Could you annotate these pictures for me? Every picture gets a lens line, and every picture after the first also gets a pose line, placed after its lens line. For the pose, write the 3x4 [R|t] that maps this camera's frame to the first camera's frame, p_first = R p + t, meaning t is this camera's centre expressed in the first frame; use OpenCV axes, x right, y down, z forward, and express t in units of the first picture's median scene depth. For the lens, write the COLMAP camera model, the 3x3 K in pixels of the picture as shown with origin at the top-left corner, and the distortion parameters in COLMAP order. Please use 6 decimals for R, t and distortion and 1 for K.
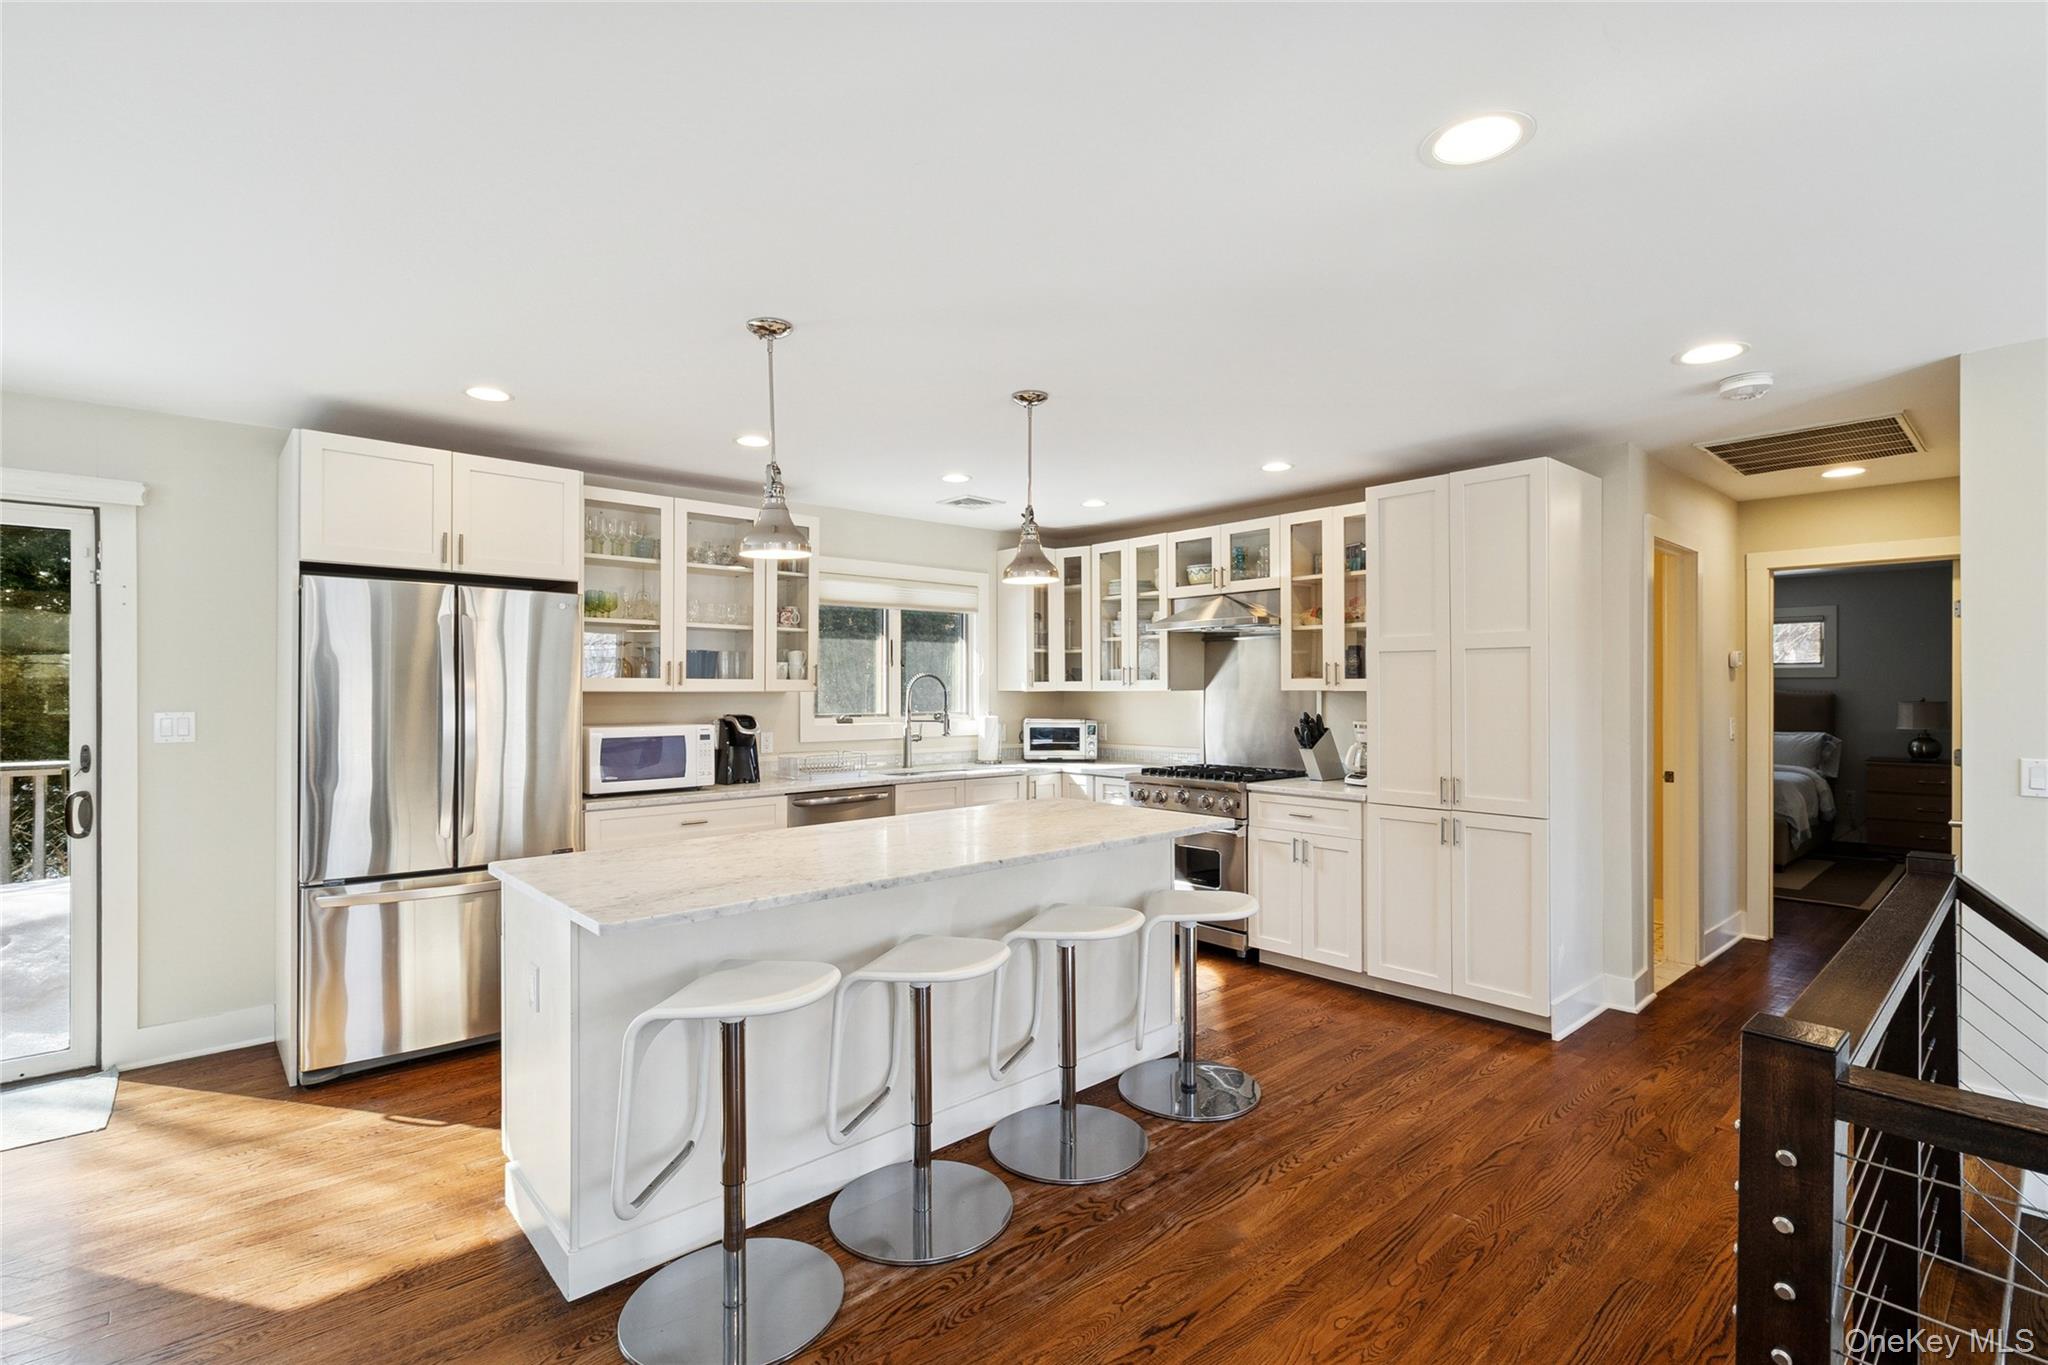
lens RADIAL K [[951.2, 0, 1038.6], [0, 951.2, 696.9], [0, 0, 1]] dist [-0.005722, 0.001304]
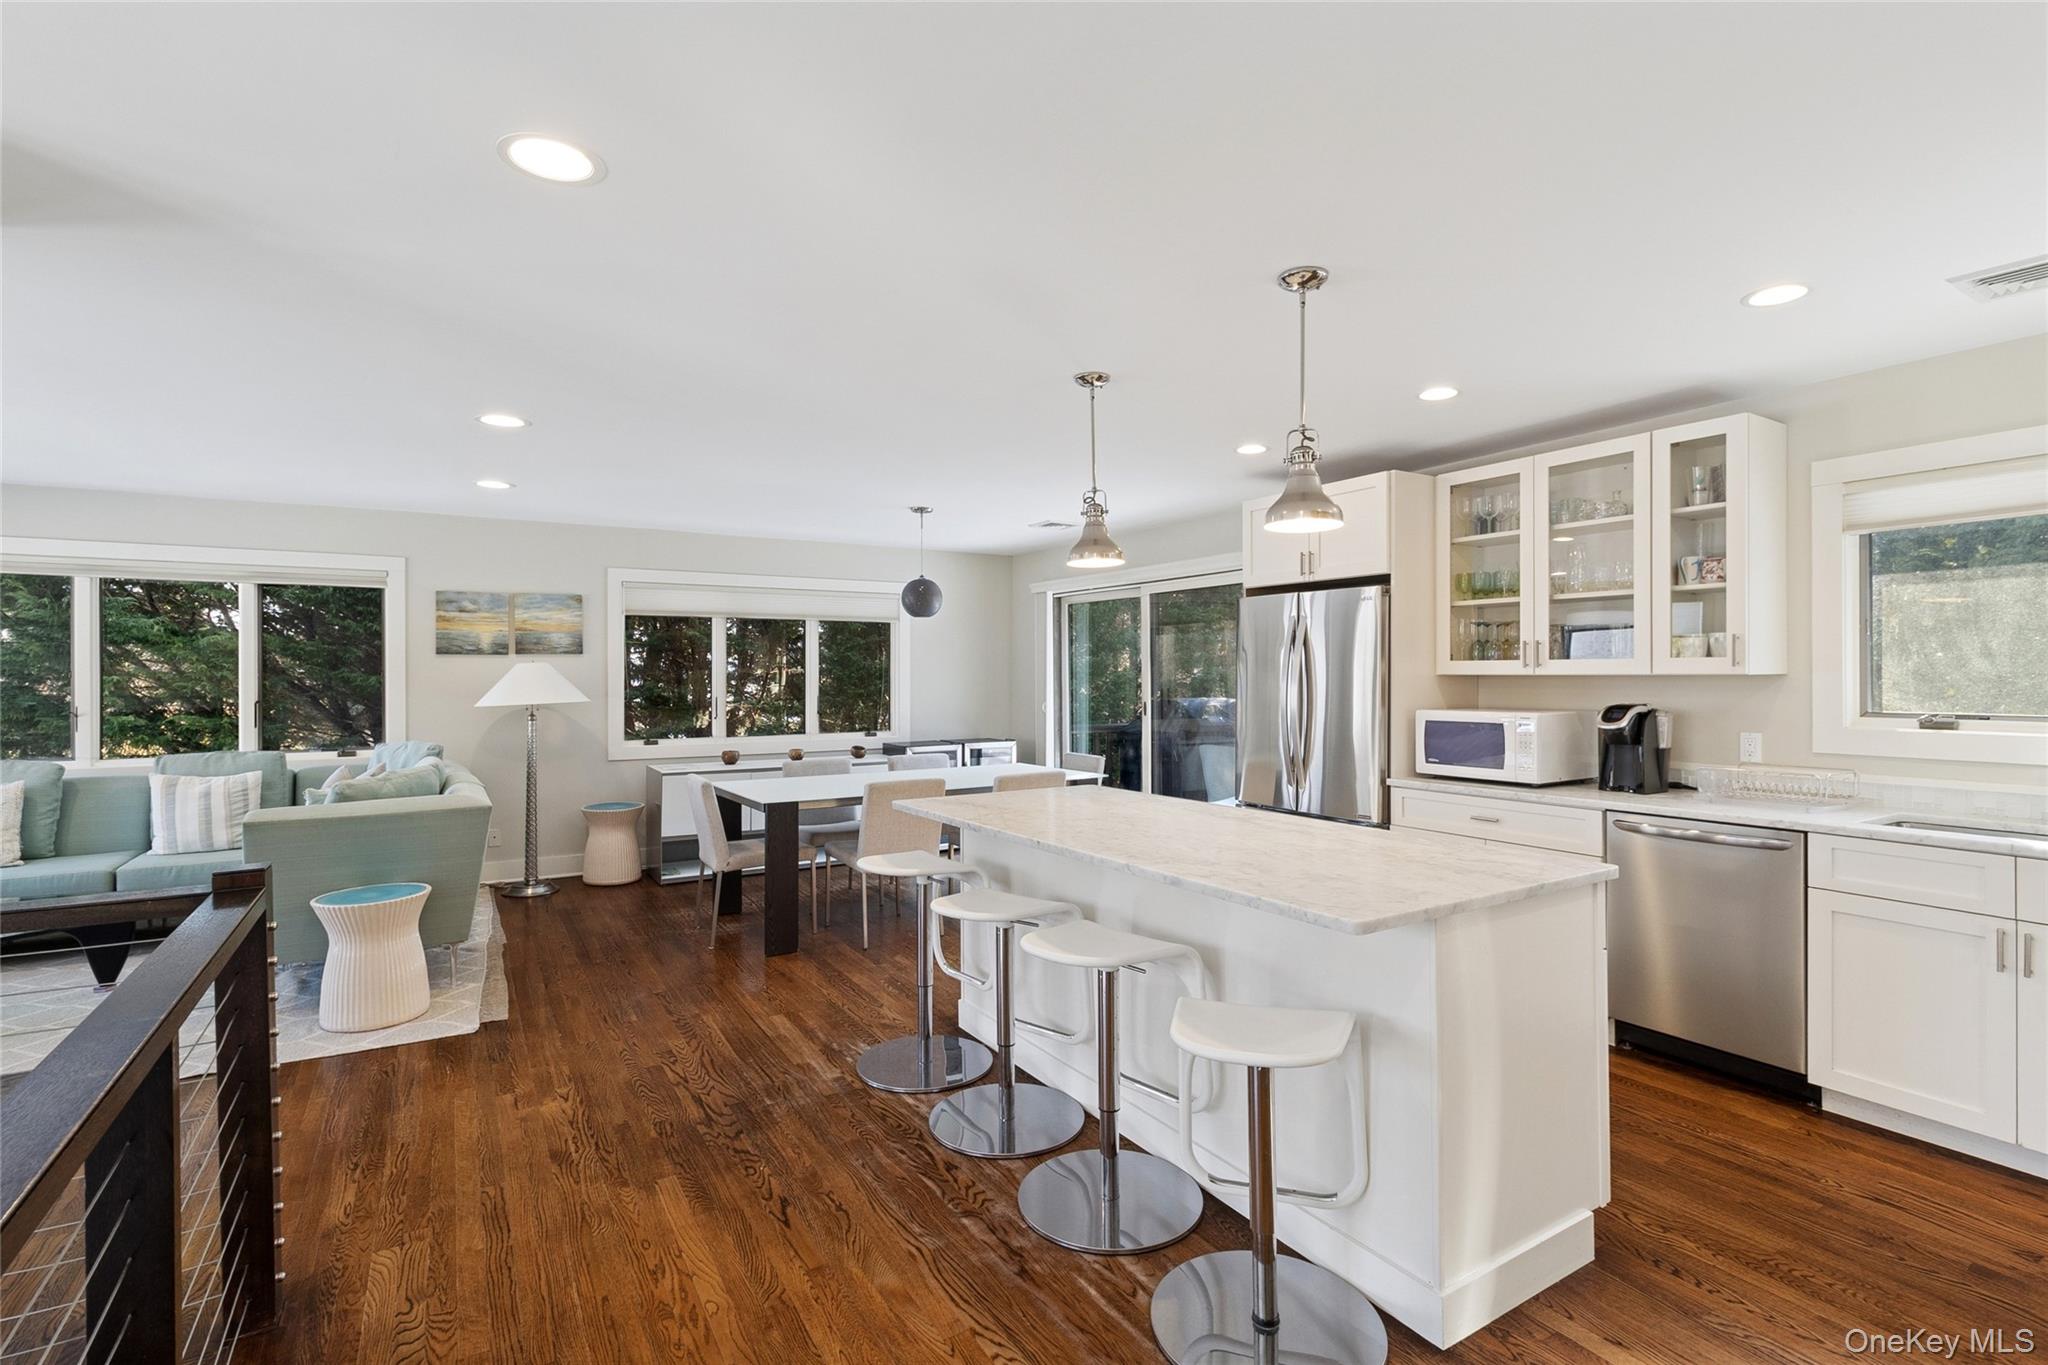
lens RADIAL K [[951.2, 0, 1020.6], [0, 951.2, 672.9], [0, 0, 1]] dist [-0.005722, 0.001304]
pose [[-0.198309, -0.005690, -0.980123, 0.550741], [-0.007020, 0.999966, -0.004385, 0.000080], [0.980114, 0.006010, -0.198342, 0.675631]]
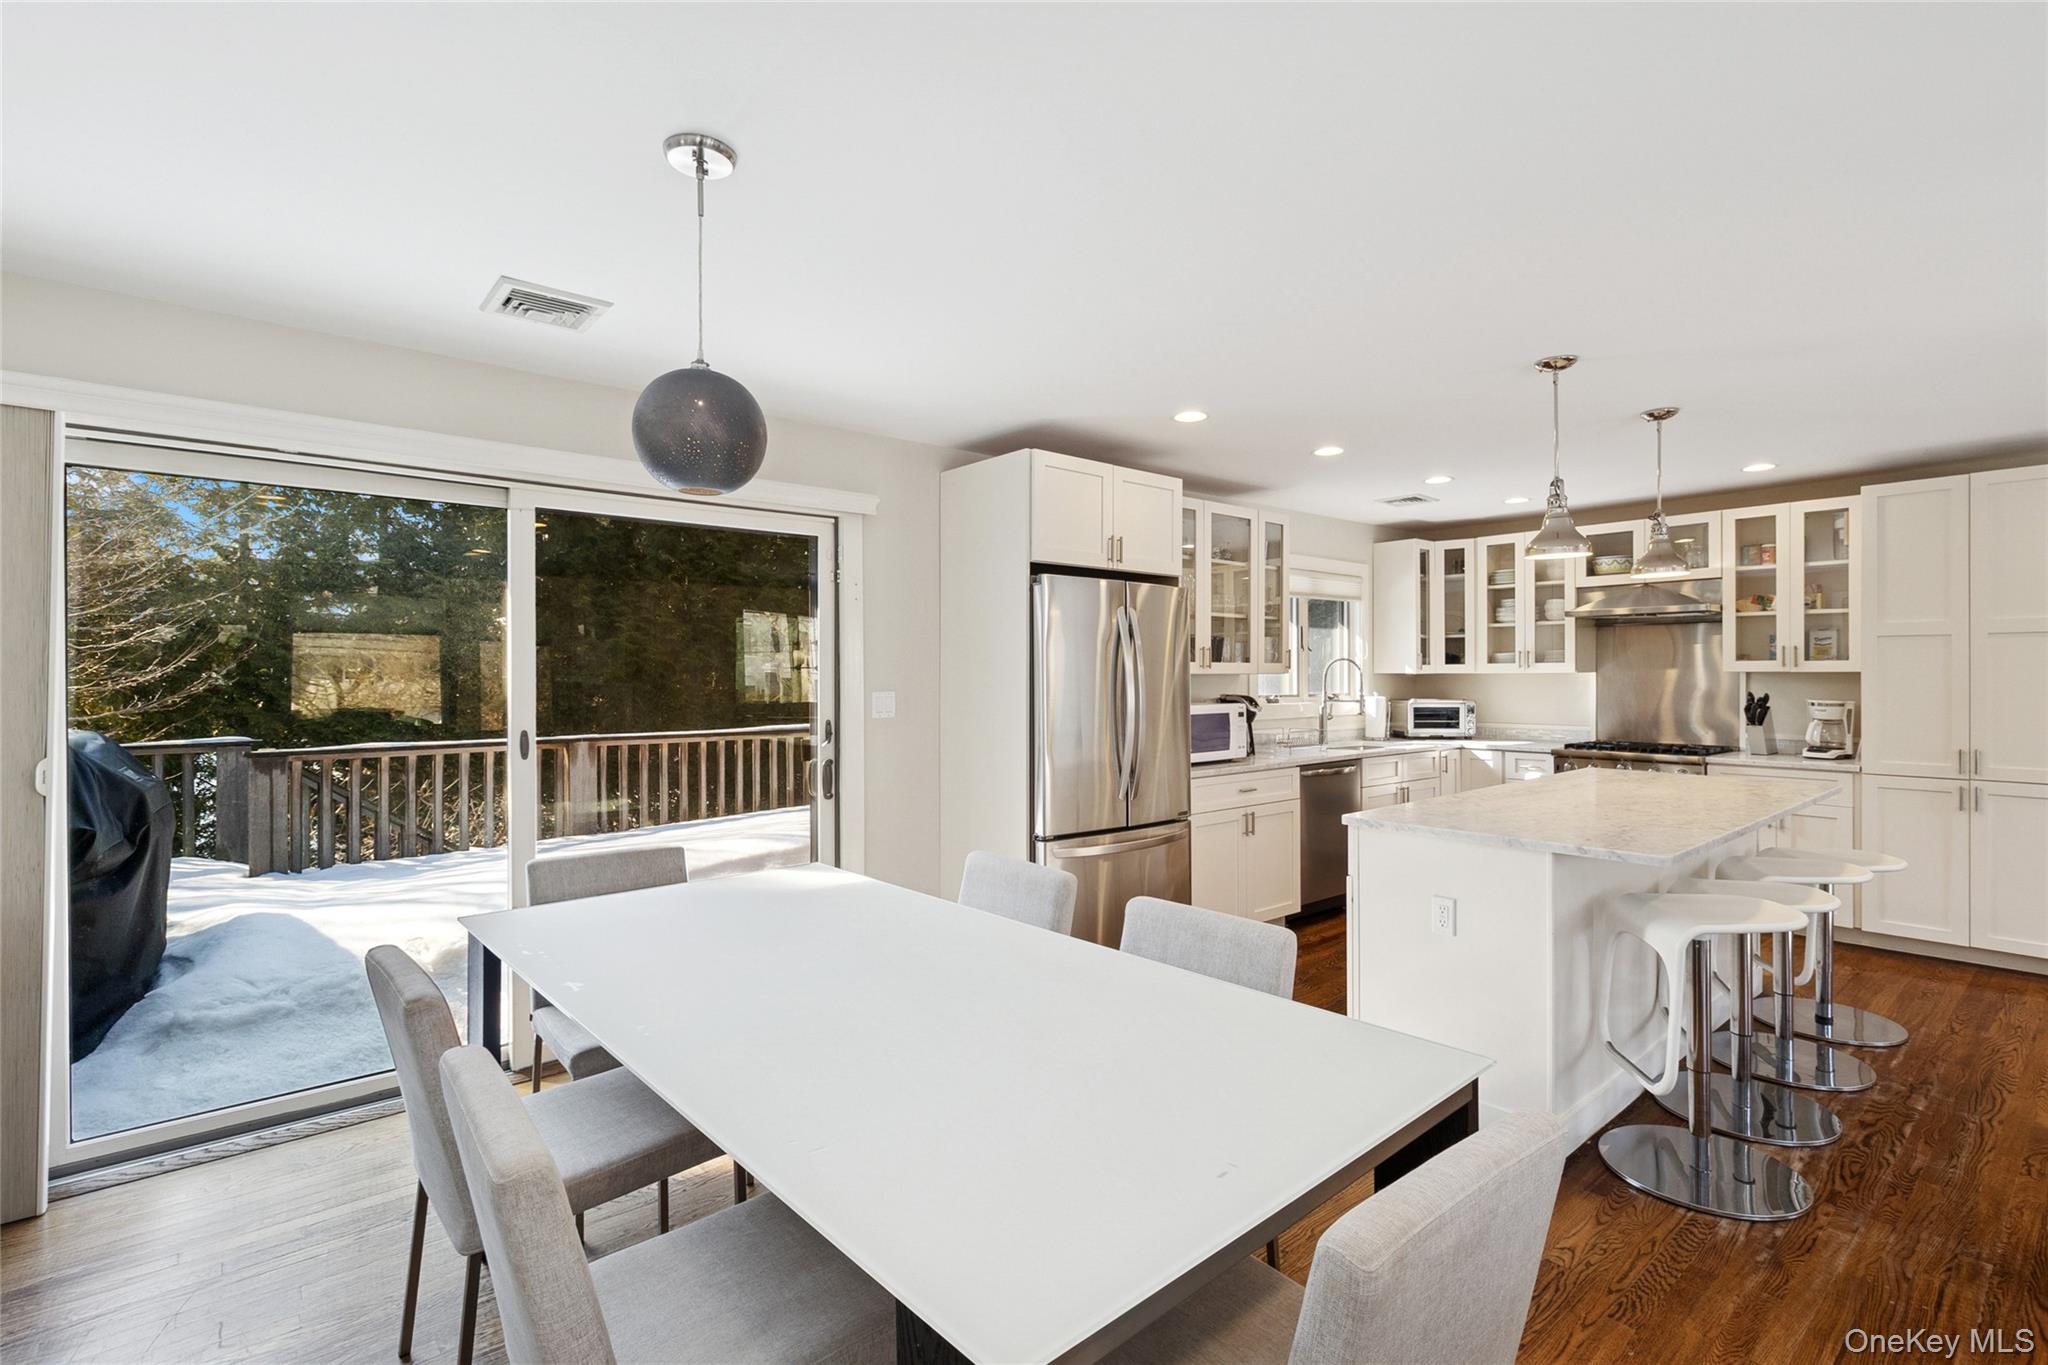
lens RADIAL K [[951.2, 0, 1015.7], [0, 951.2, 678.7], [0, 0, 1]] dist [-0.005722, 0.001304]
pose [[0.999132, -0.001969, -0.041619, -0.532651], [0.001852, 0.999994, -0.002862, 0.002925], [0.041625, 0.002782, 0.999129, -0.121529]]
